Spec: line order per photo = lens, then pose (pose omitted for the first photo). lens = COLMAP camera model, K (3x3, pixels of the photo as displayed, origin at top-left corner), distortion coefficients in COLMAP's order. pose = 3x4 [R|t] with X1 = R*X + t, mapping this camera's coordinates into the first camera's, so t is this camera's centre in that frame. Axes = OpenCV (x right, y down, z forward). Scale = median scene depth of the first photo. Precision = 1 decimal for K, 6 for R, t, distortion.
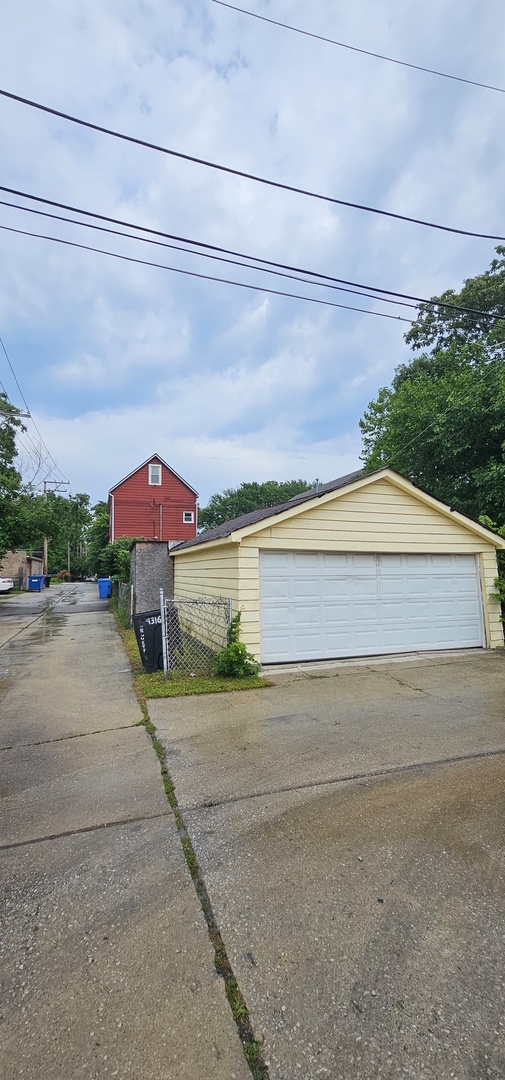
lens RADIAL K [[443.8, 0, 250.2], [0, 443.8, 538.4], [0, 0, 1]] dist [0.001447, -0.002331]
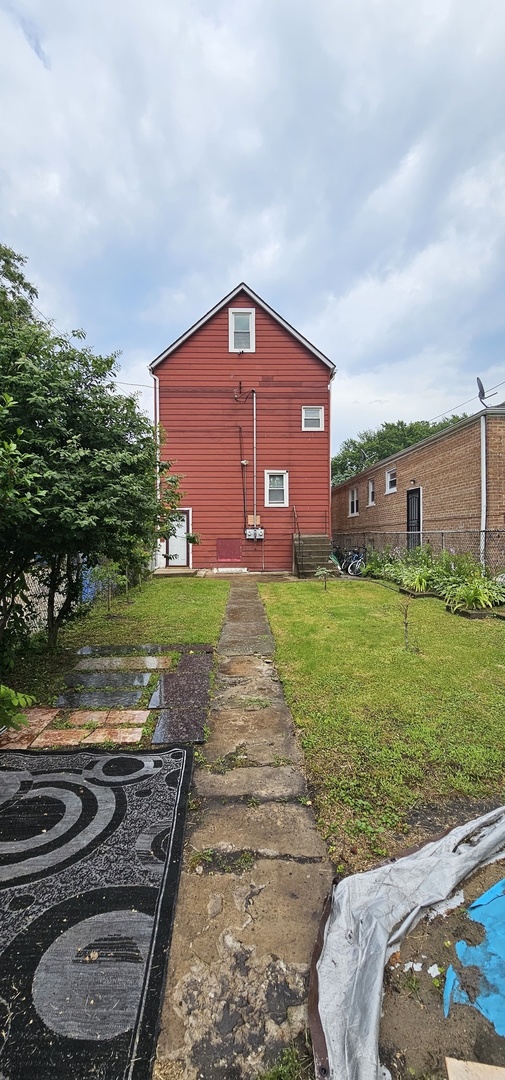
lens RADIAL K [[443.8, 0, 244.7], [0, 443.8, 539.9], [0, 0, 1]] dist [0.001447, -0.002331]
pose [[0.956972, 0.007871, -0.290073, -0.039777], [0.015660, 0.996775, 0.078710, 0.022811], [0.289757, -0.079866, 0.953762, 0.290494]]
